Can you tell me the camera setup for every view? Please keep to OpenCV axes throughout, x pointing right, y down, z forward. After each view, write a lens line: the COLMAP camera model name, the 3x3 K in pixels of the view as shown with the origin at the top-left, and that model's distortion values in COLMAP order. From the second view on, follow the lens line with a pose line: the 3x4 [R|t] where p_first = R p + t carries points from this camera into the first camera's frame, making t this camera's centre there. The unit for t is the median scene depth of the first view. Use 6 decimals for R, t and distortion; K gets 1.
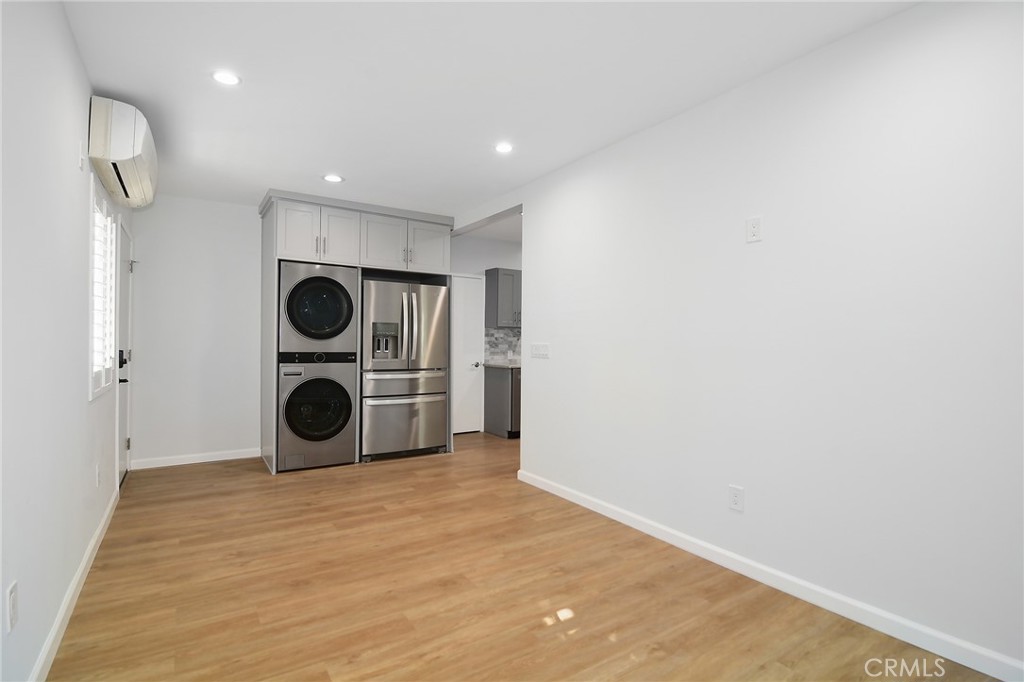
lens RADIAL K [[493.6, 0, 512.1], [0, 493.6, 345.3], [0, 0, 1]] dist [0.004606, -0.012114]
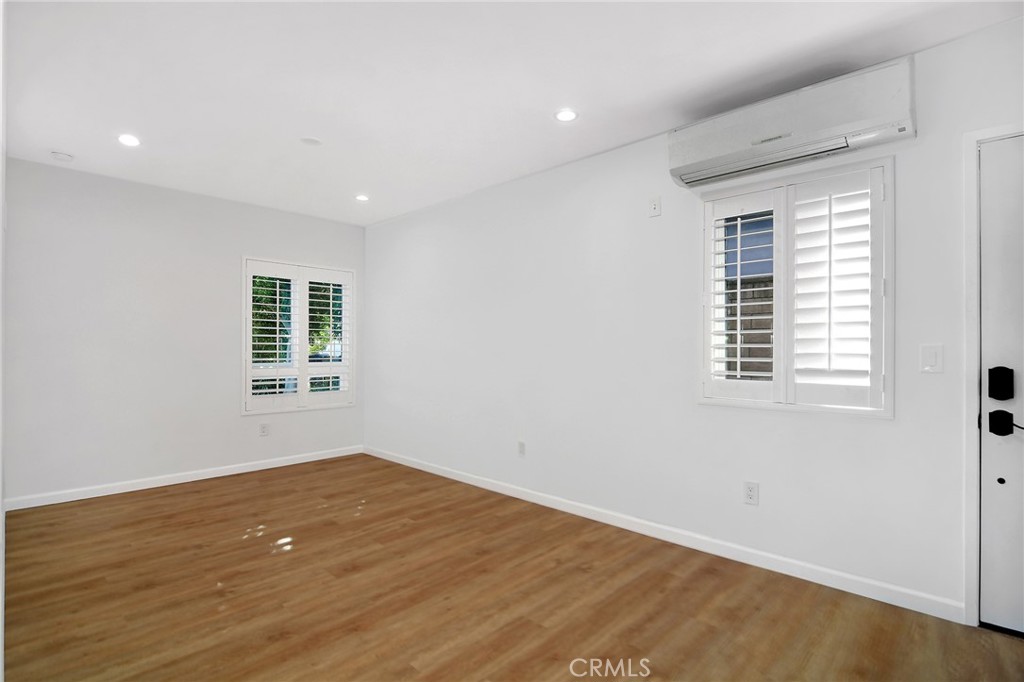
lens RADIAL K [[493.6, 0, 512.1], [0, 493.6, 345.3], [0, 0, 1]] dist [0.004606, -0.012114]
pose [[-0.975259, -0.011125, -0.220787, -0.174714], [-0.010113, 0.999933, -0.005714, -0.004144], [0.220836, -0.003340, -0.975305, 1.631186]]
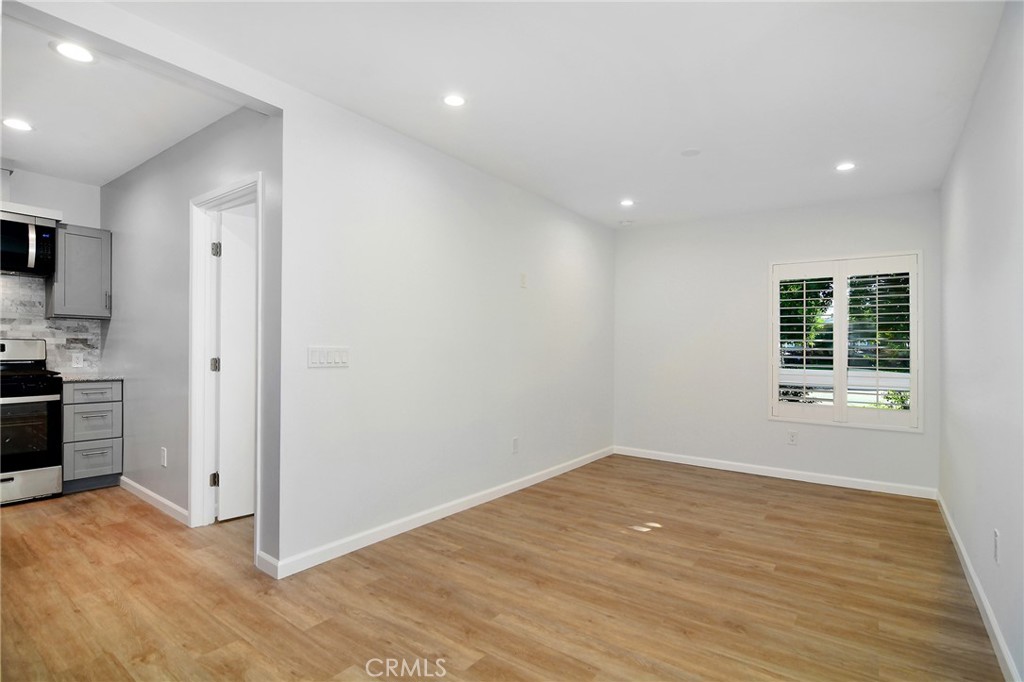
lens RADIAL K [[493.6, 0, 512.1], [0, 493.6, 345.3], [0, 0, 1]] dist [0.004606, -0.012114]
pose [[-0.344566, -0.005477, 0.938746, -0.842797], [-0.013183, 0.999913, 0.000995, -0.011753], [-0.938669, -0.012033, -0.344608, 1.269059]]
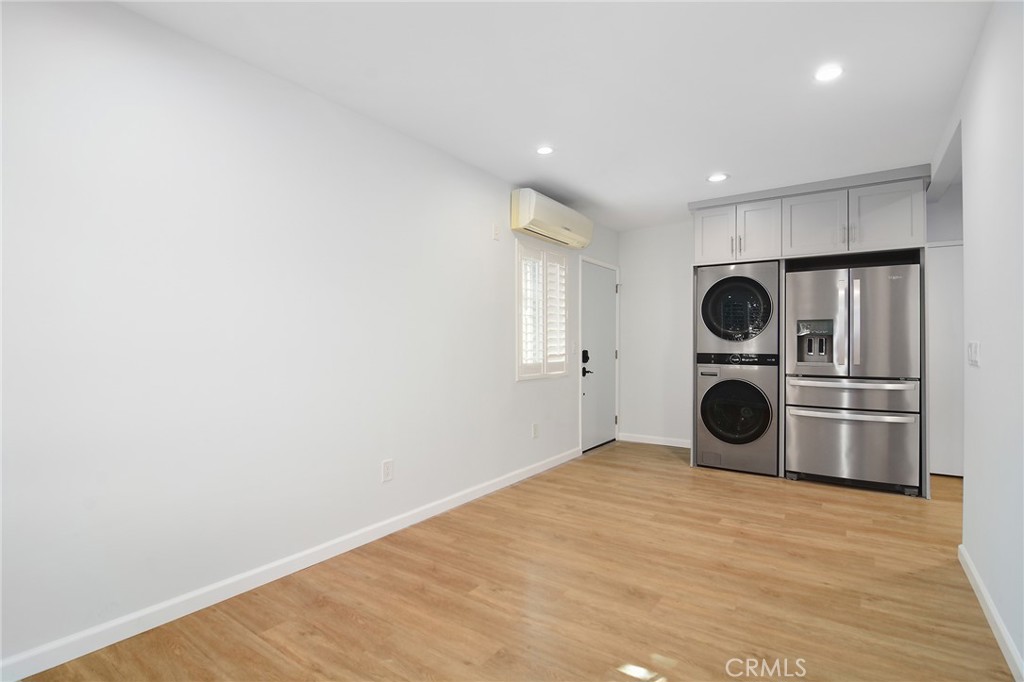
lens RADIAL K [[493.6, 0, 512.1], [0, 493.6, 345.3], [0, 0, 1]] dist [0.004606, -0.012114]
pose [[0.372393, -0.004054, -0.928066, 0.510178], [-0.001378, 0.999987, -0.004921, 0.004349], [0.928074, 0.003111, 0.372383, 0.320346]]
